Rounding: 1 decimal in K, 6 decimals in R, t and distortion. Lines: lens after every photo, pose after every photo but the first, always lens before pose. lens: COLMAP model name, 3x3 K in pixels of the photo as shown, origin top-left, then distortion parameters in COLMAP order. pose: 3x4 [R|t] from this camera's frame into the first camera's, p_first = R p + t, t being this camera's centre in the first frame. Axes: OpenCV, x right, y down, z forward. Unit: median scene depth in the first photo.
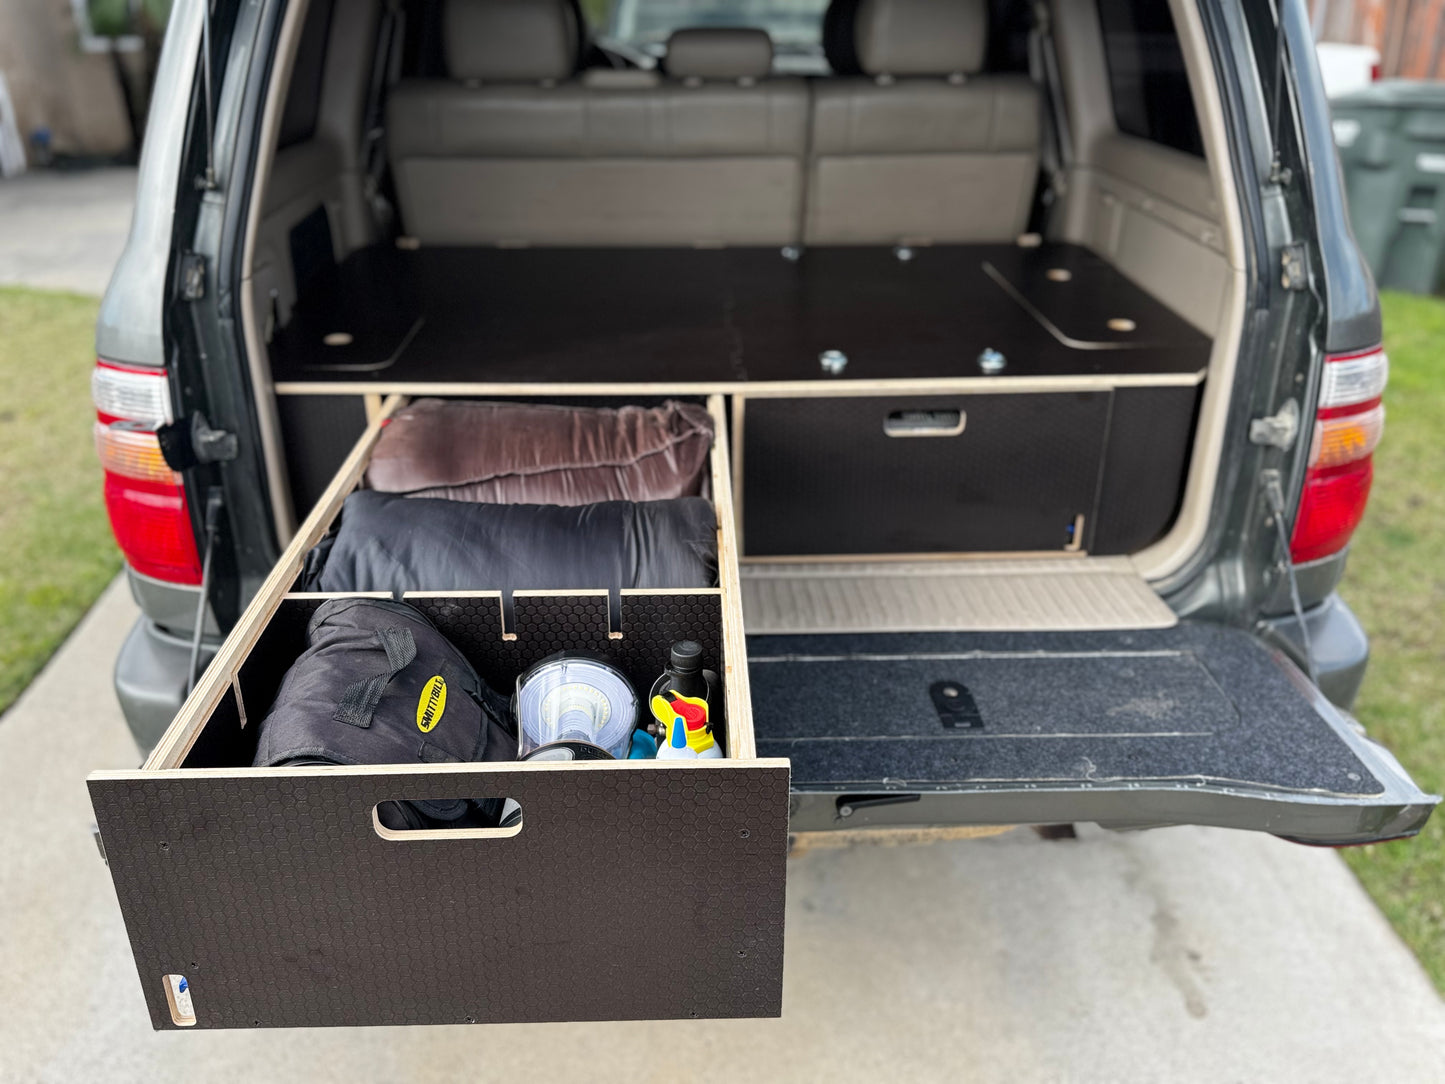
lens RADIAL K [[1222.4, 0, 721.6], [0, 1222.4, 543.3], [0, 0, 1]] dist [0.103998, -0.195773]
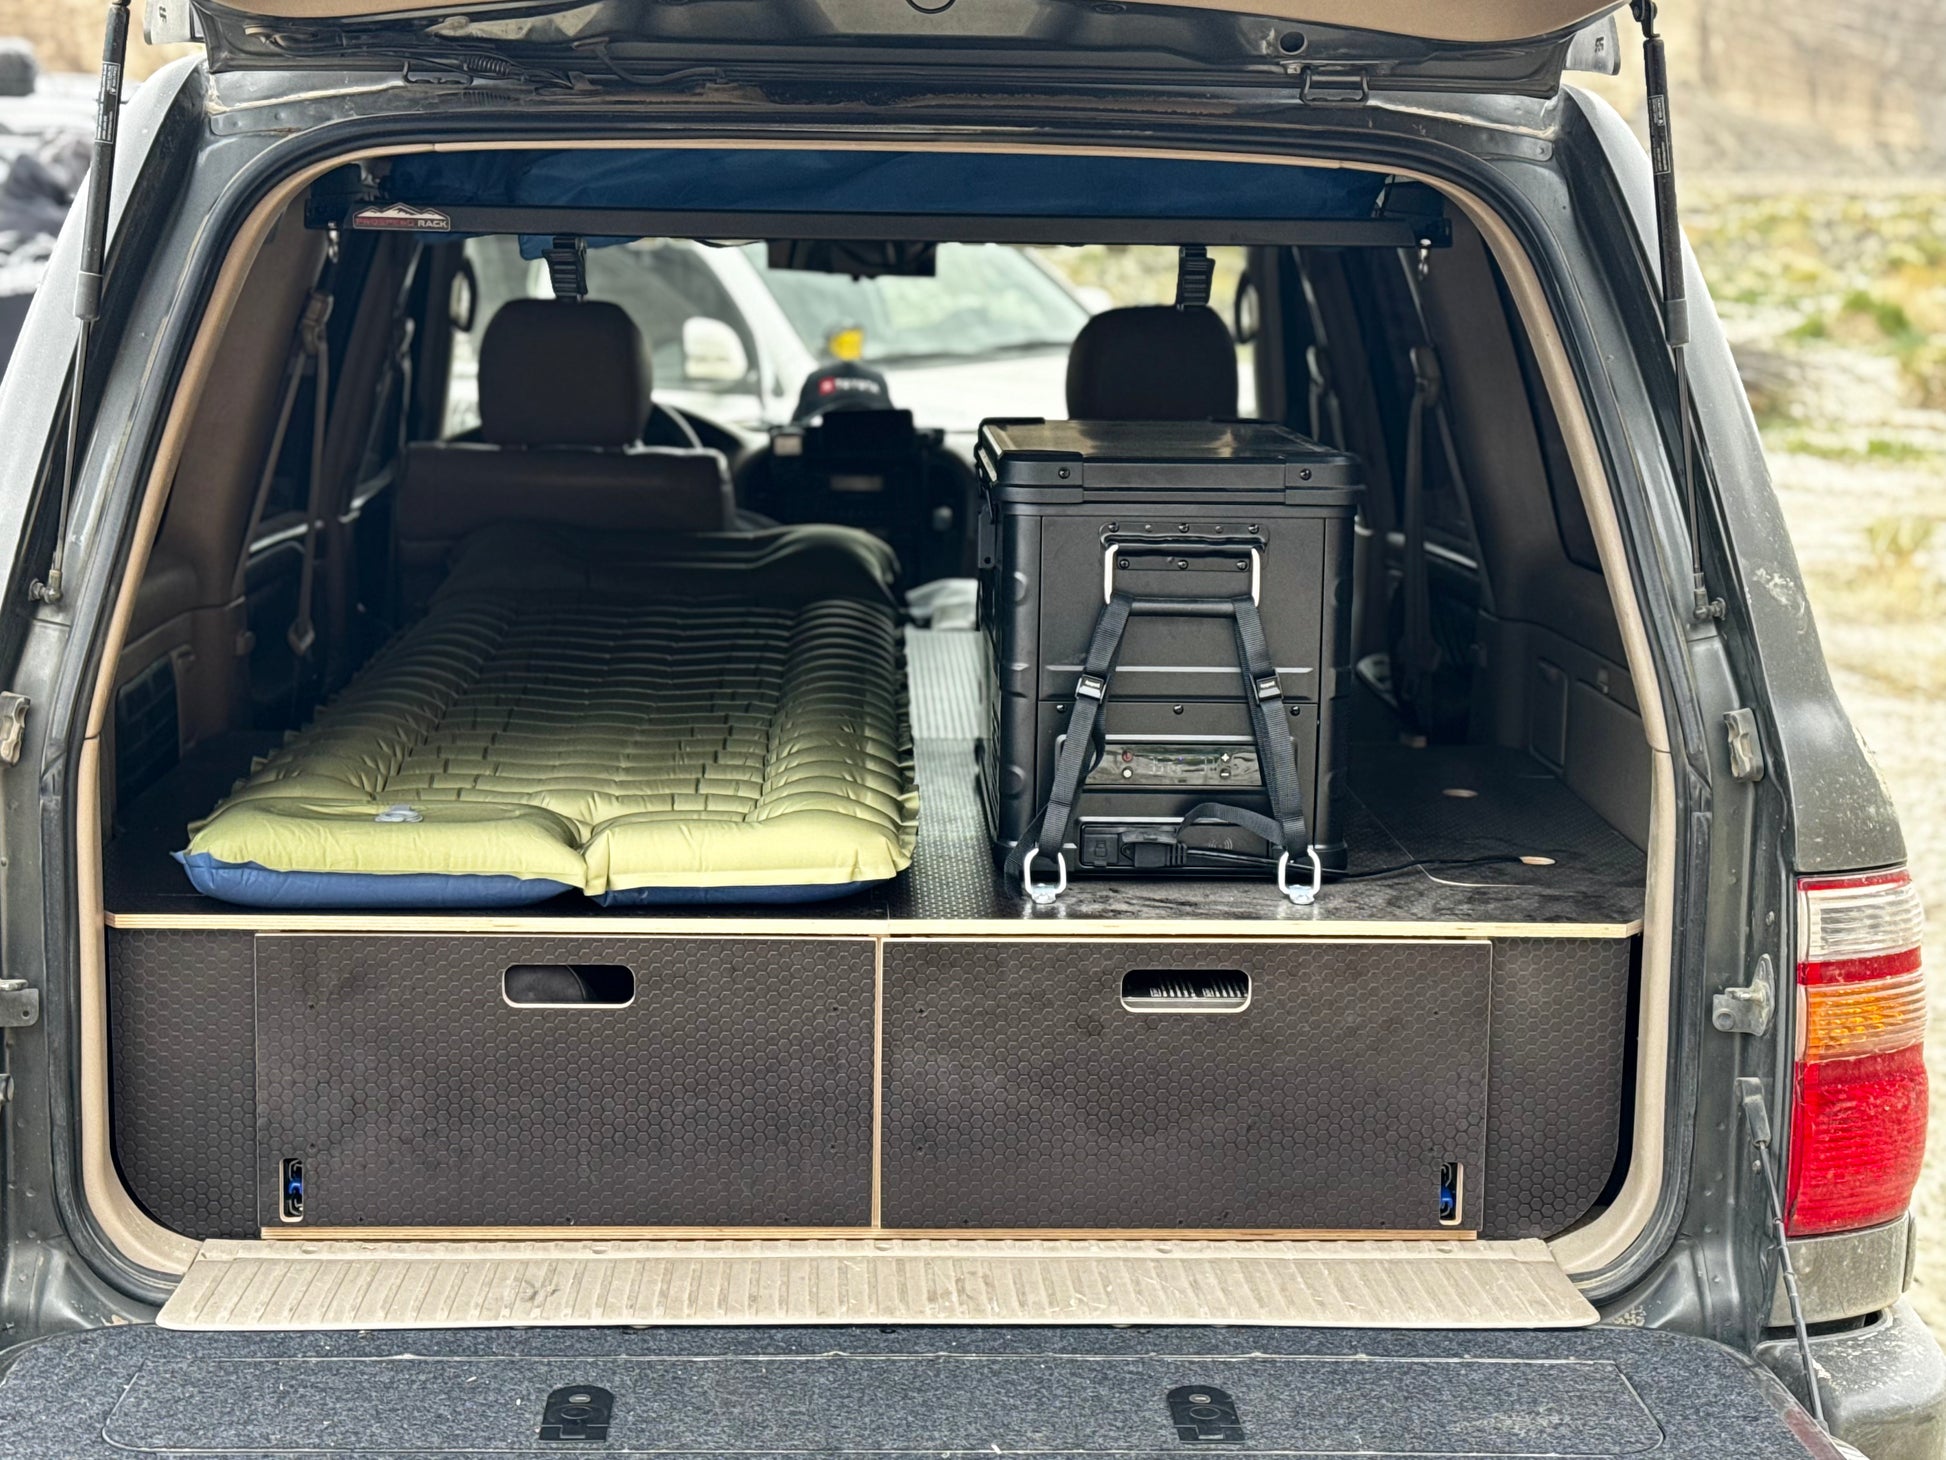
lens RADIAL K [[3034.9, 0, 967.6], [0, 3034.9, 732.7], [0, 0, 1]] dist [0.127494, -0.029591]
pose [[0.999852, 0.015682, 0.007120, 0.052518], [-0.013122, 0.961396, -0.274856, 0.207784], [-0.011155, 0.274722, 0.961459, -0.508808]]
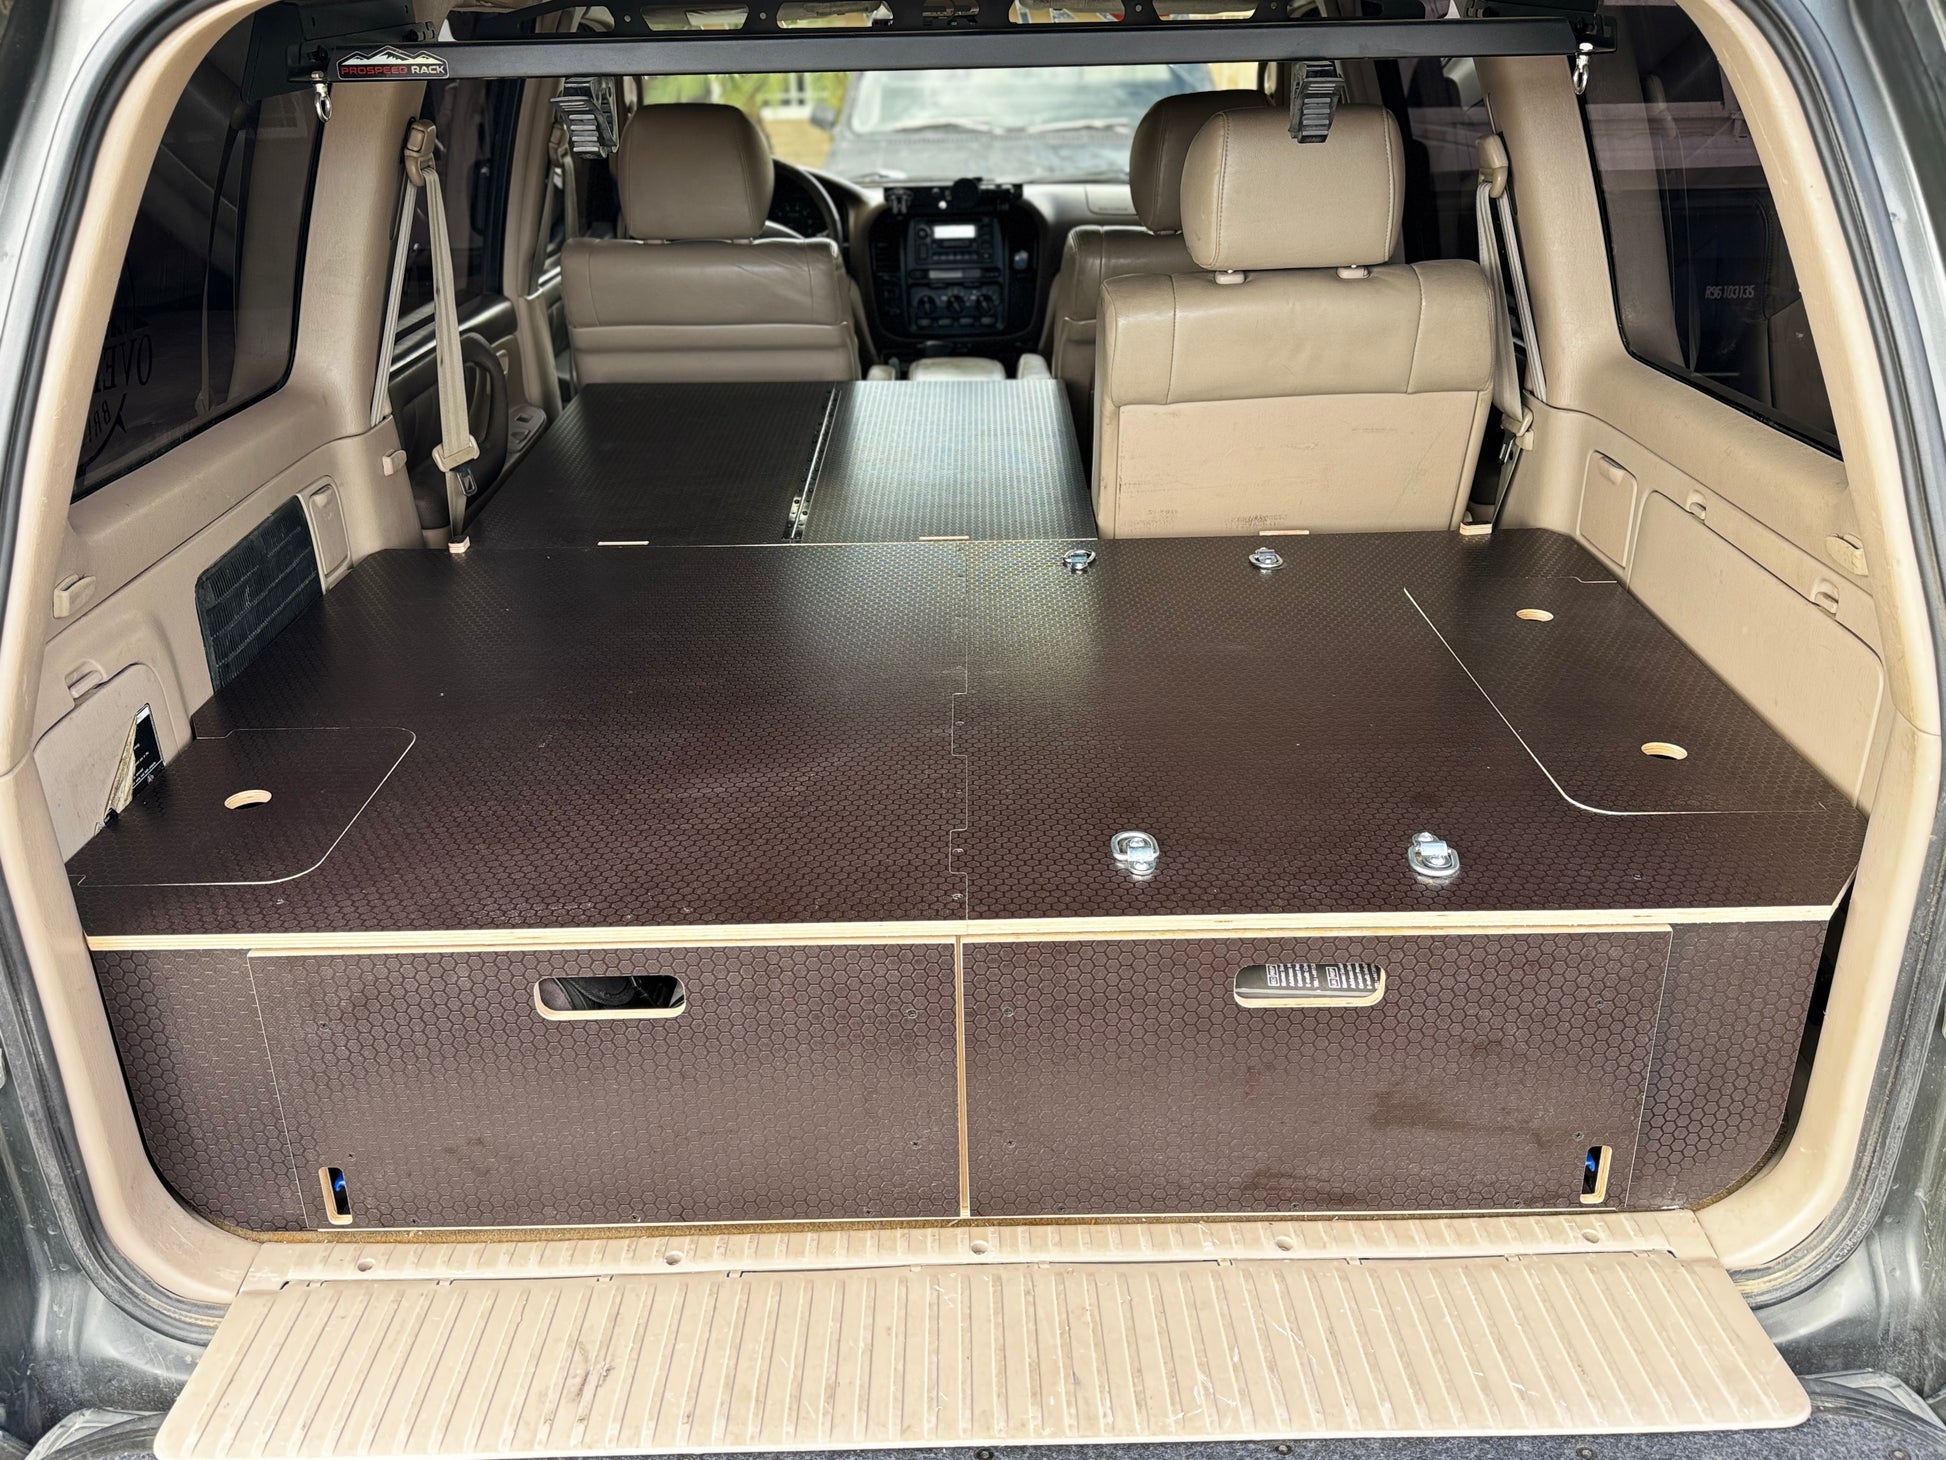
lens RADIAL K [[1641.5, 0, 973.3], [0, 1641.5, 728.0], [0, 0, 1]] dist [0.090667, -0.141016]
pose [[0.999421, -0.007606, -0.033161, 0.049782], [0.006833, 0.999704, -0.023370, -0.211587], [0.033329, 0.023130, 0.999177, 0.306789]]
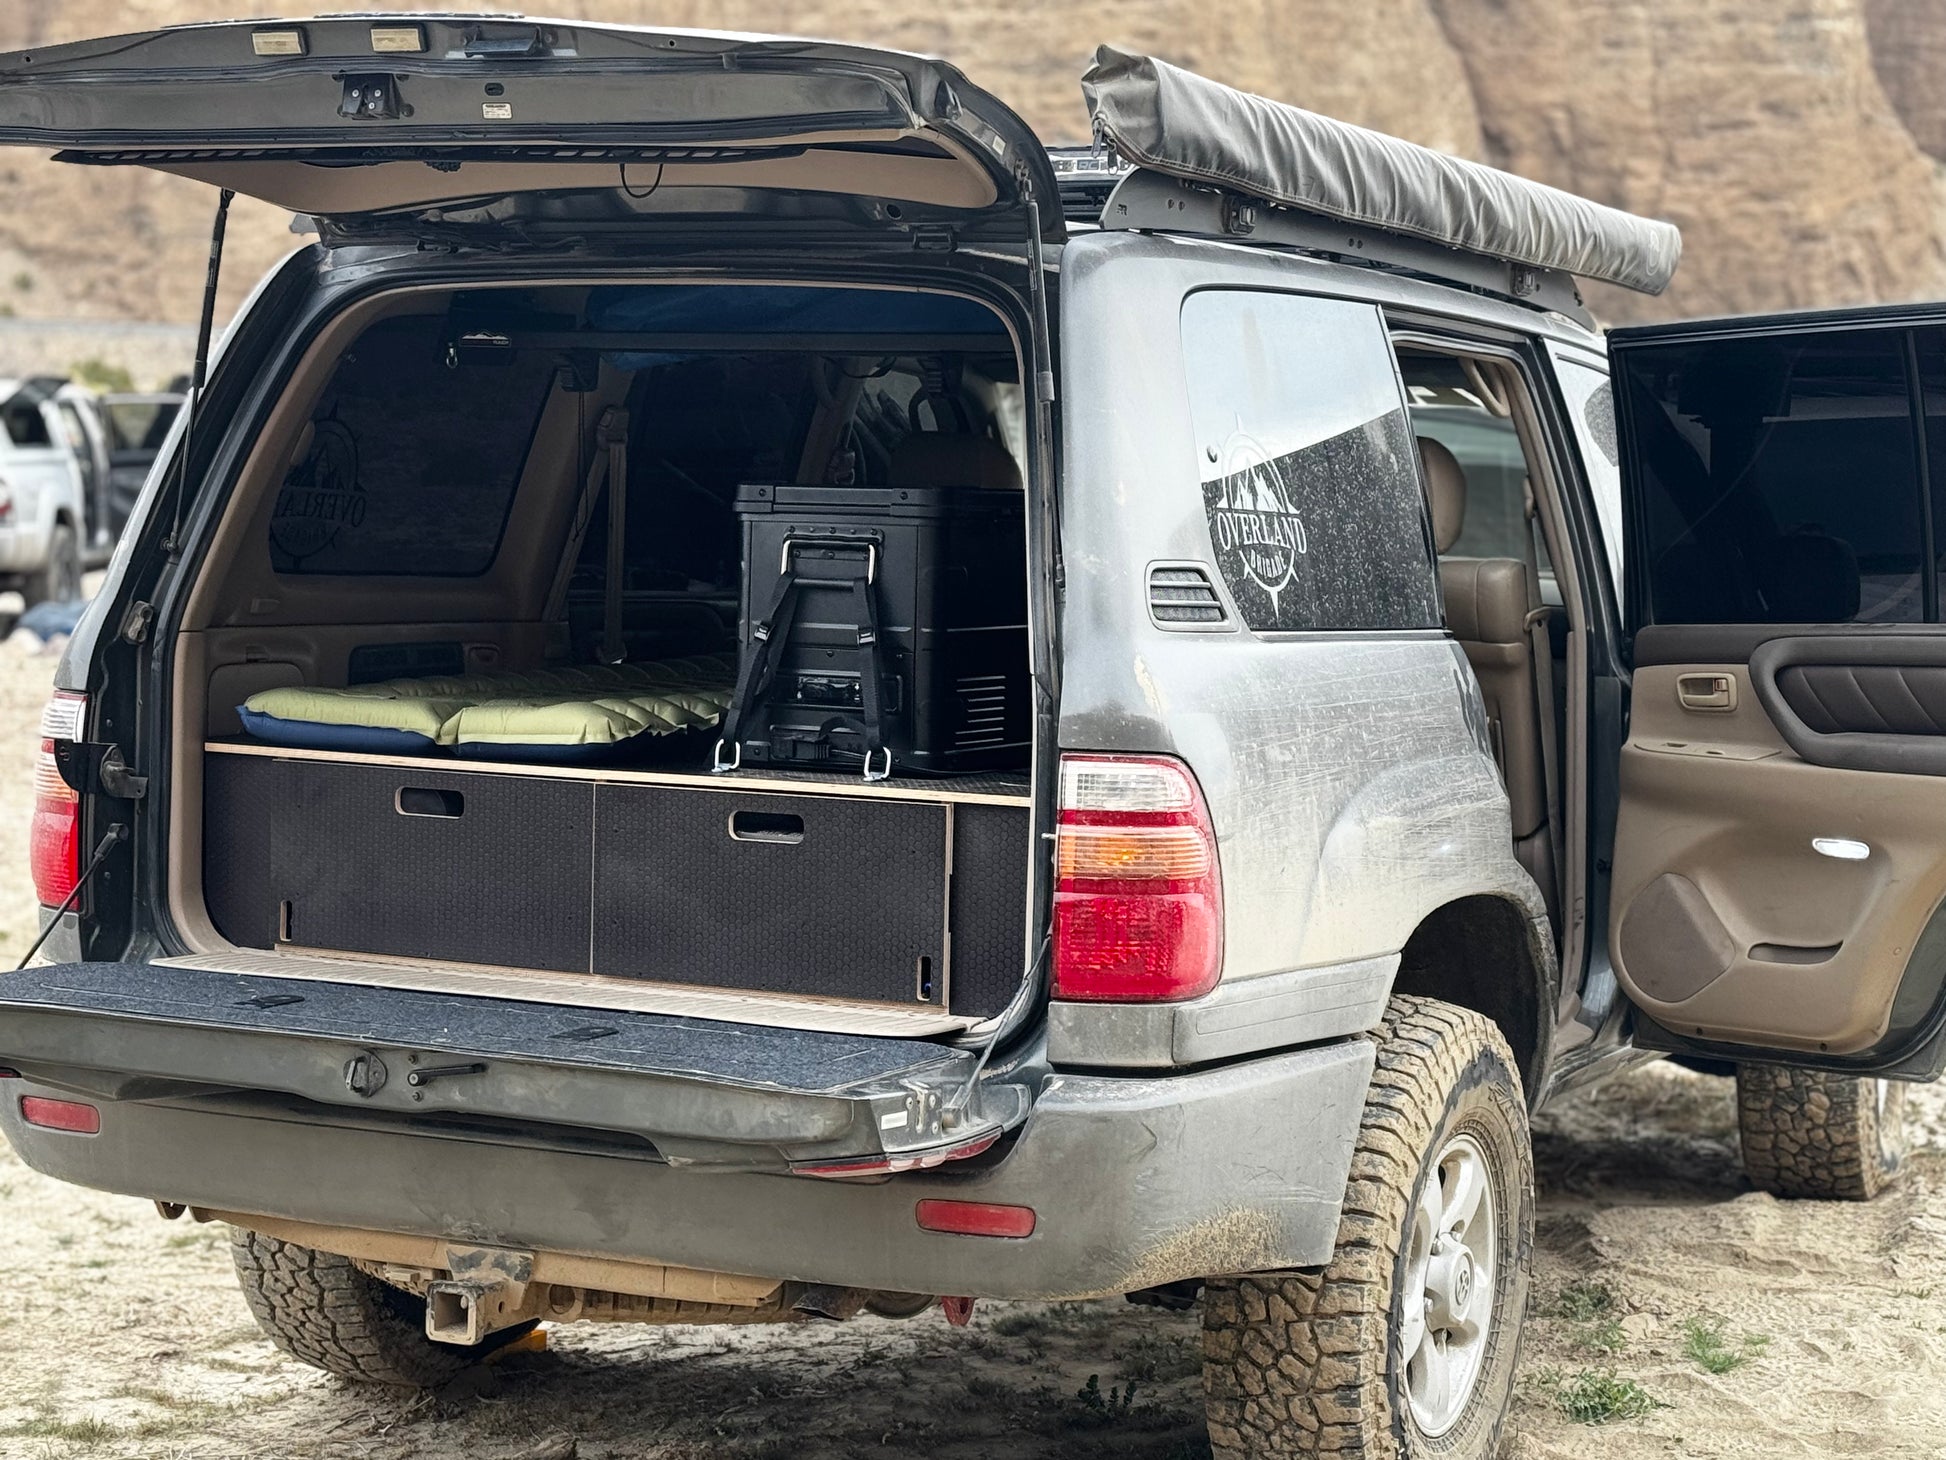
lens RADIAL K [[3728.6, 0, 975.1], [0, 3728.6, 720.4], [0, 0, 1]] dist [0.147636, 0.221979]
pose [[0.878293, 0.053242, -0.475149, 1.756536], [-0.226190, 0.921809, -0.314812, 0.723152], [0.421235, 0.383972, 0.821661, -1.348170]]
